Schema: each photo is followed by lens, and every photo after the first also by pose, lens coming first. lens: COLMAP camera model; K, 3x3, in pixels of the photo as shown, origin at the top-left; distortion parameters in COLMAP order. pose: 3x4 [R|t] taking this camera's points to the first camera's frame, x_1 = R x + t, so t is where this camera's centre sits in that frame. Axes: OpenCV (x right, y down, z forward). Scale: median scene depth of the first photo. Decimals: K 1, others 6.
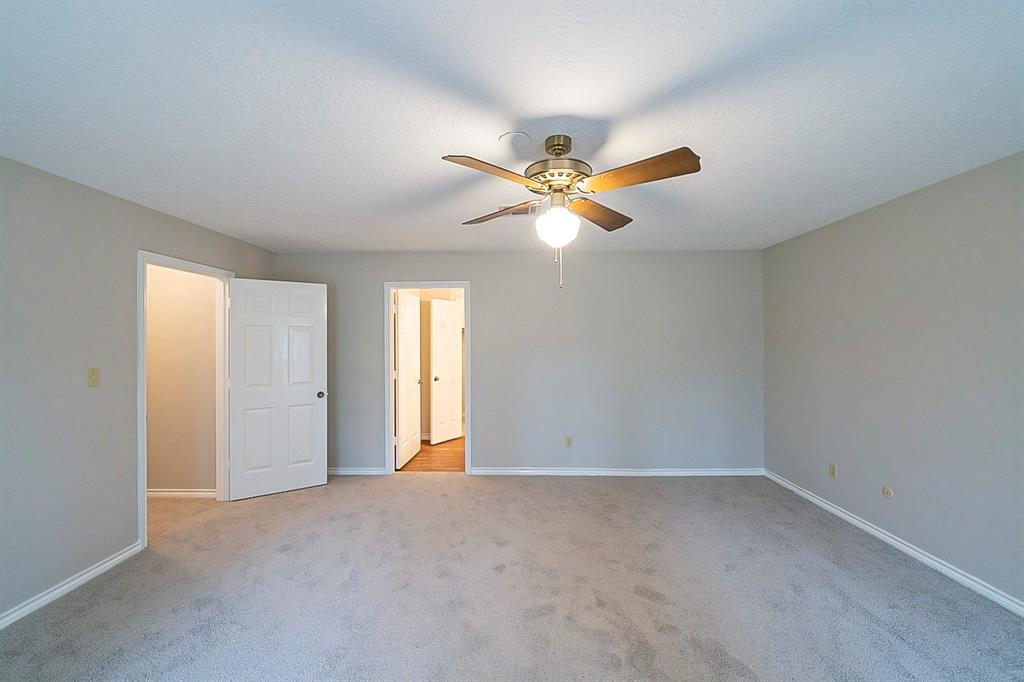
lens RADIAL K [[405.0, 0, 489.7], [0, 405.0, 340.5], [0, 0, 1]] dist [0.000478, 0.000017]
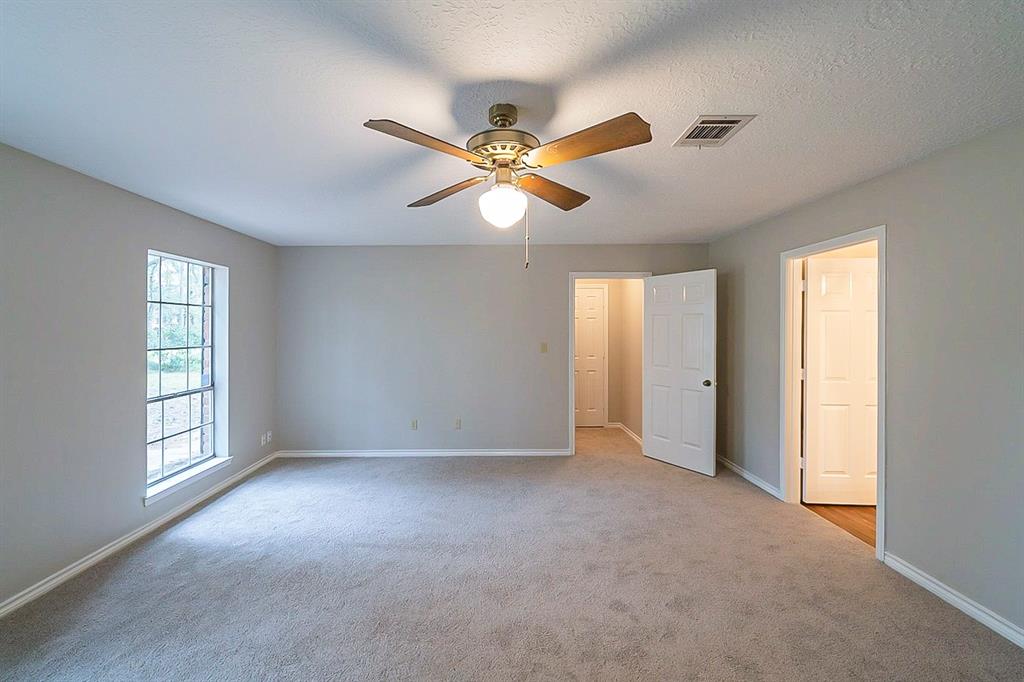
lens RADIAL K [[401.1, 0, 508.1], [0, 401.1, 335.2], [0, 0, 1]] dist [-0.000532, 0.000033]
pose [[0.056089, 0.024275, -0.998131, 0.564078], [-0.002238, 0.999705, 0.024188, -0.004703], [0.998423, 0.000877, 0.056127, 0.507070]]
